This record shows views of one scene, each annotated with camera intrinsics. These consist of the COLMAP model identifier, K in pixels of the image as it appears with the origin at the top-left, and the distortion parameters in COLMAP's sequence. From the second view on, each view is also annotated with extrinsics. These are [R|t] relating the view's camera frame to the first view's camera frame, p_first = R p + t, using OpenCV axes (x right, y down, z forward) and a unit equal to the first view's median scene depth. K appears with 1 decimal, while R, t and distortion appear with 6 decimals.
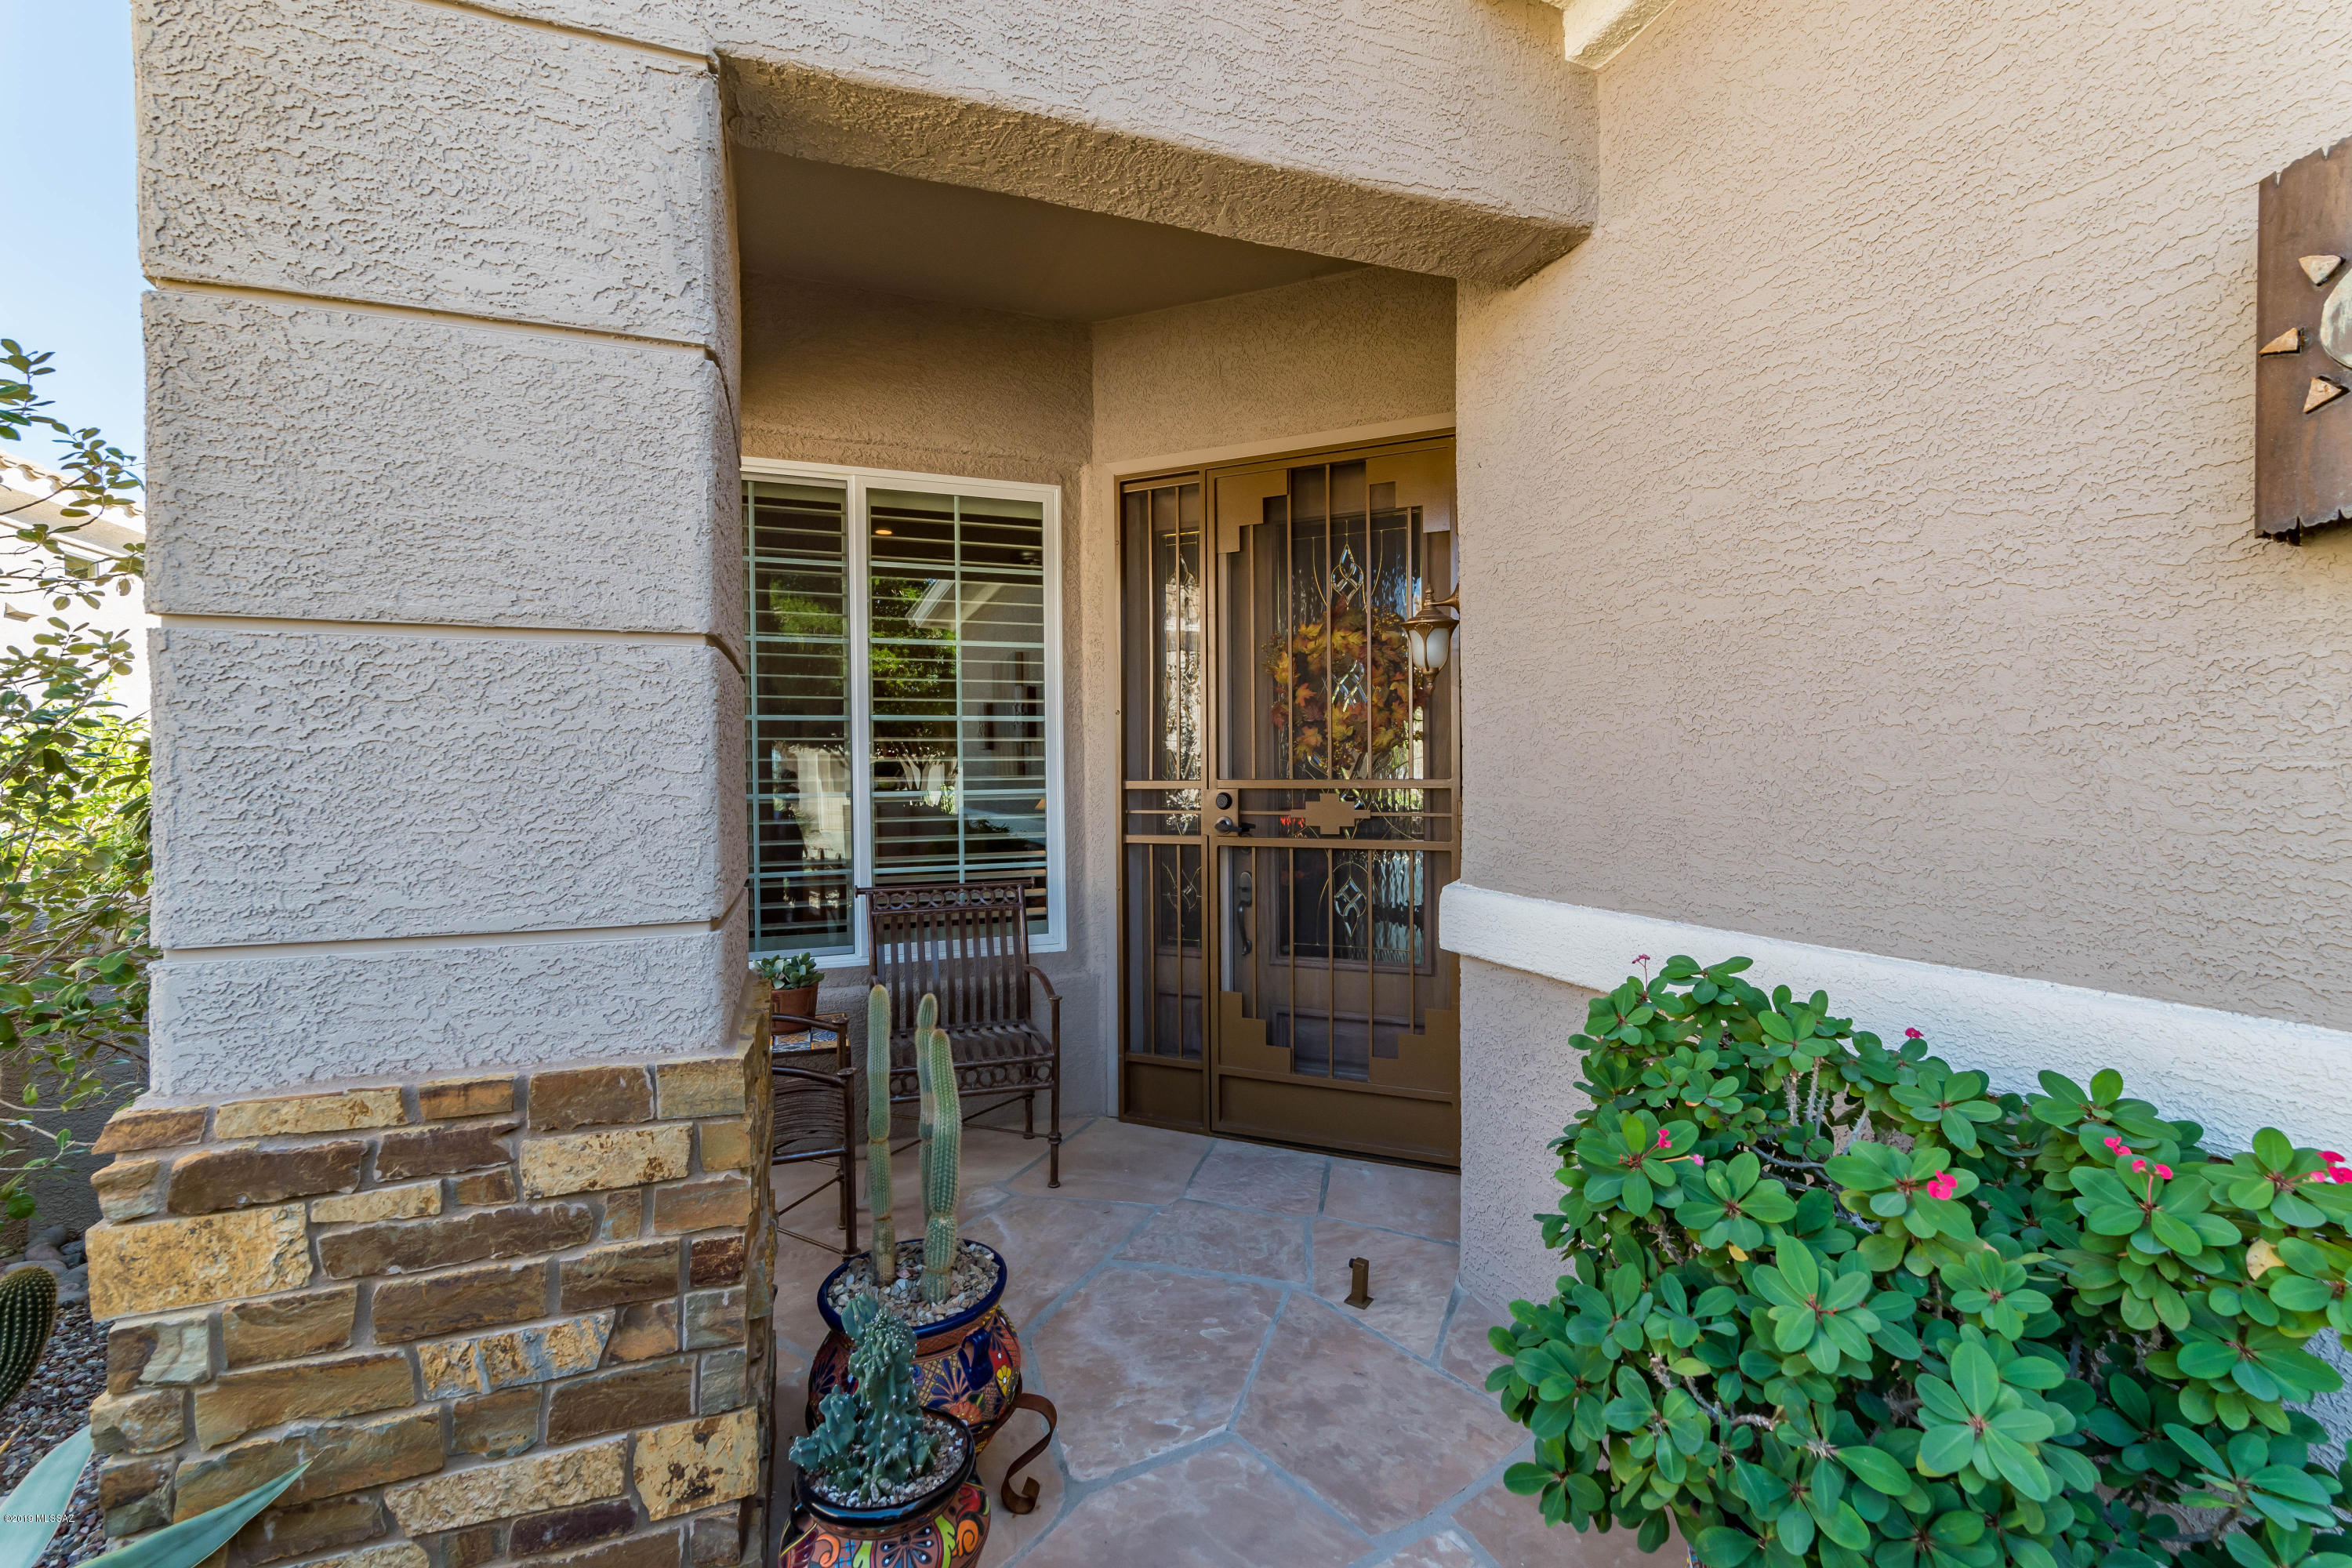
lens RADIAL K [[1021.8, 0, 1177.7], [0, 1021.8, 781.7], [0, 0, 1]] dist [-0.008138, 0.004007]
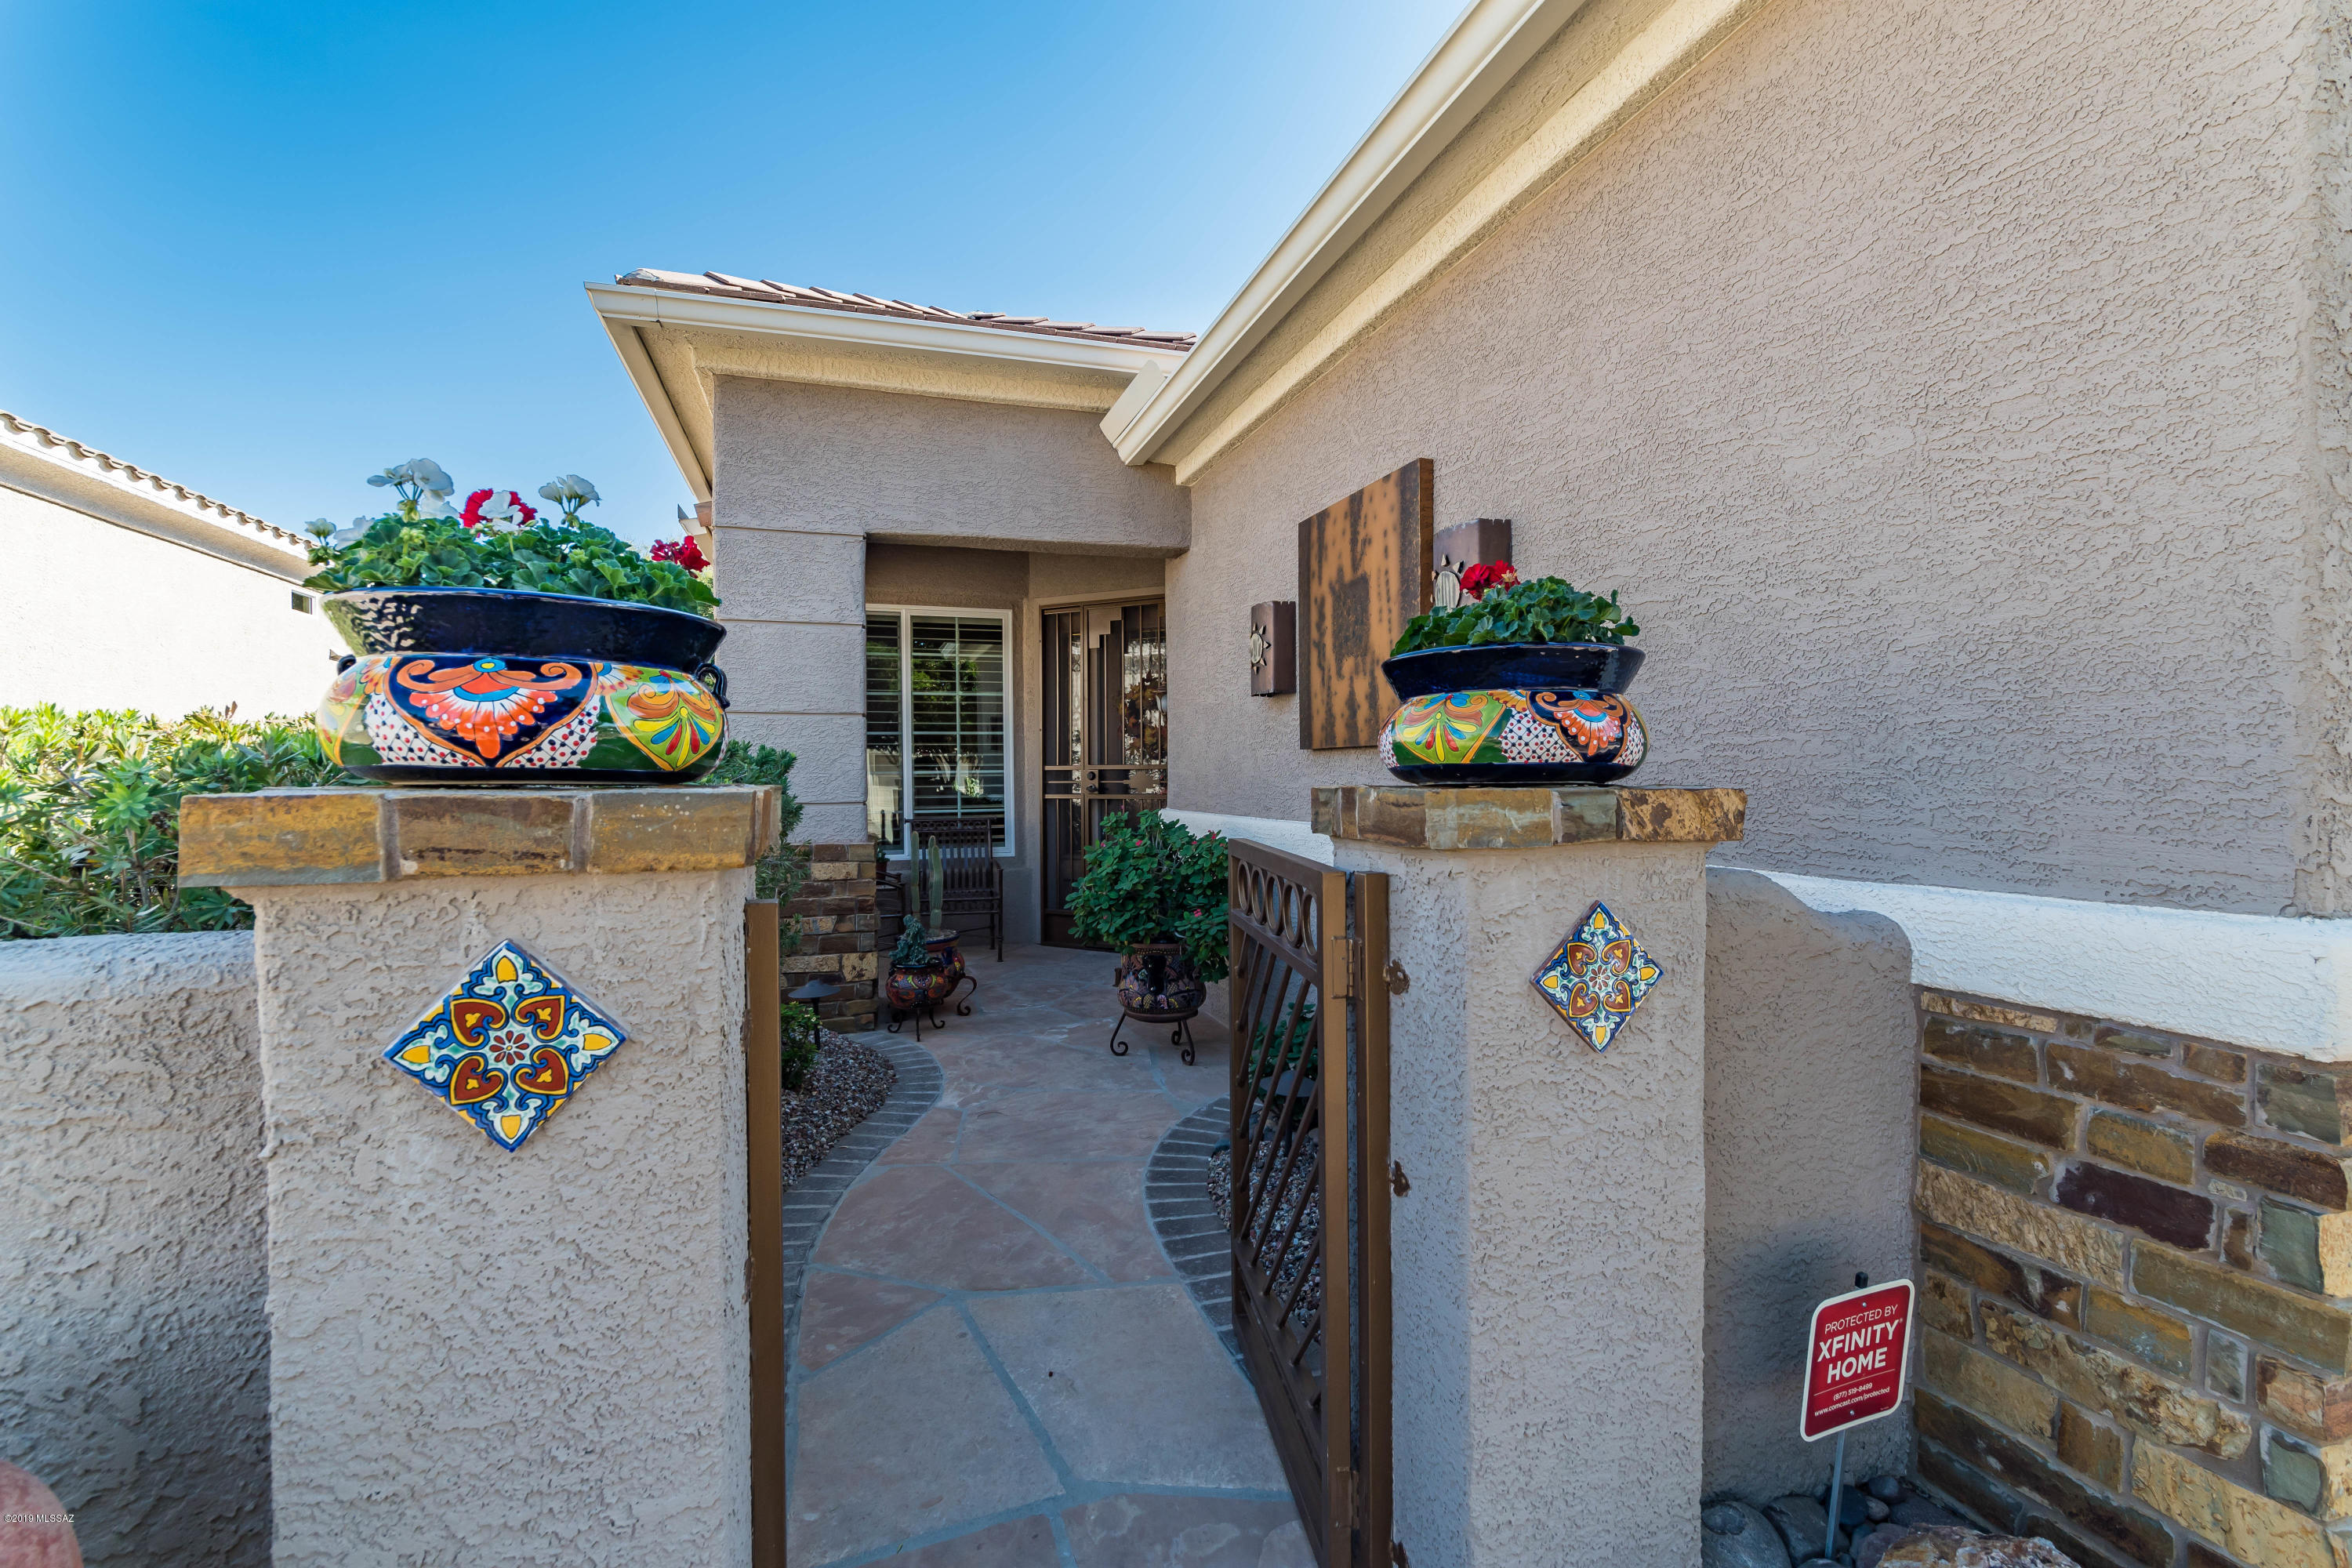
lens RADIAL K [[1021.8, 0, 1175.8], [0, 1021.8, 780.7], [0, 0, 1]] dist [-0.008138, 0.004007]
pose [[0.999288, 0.001972, -0.037684, 0.277851], [-0.002021, 0.999997, -0.001244, 0.029609], [0.037682, 0.001319, 0.999289, -0.934807]]
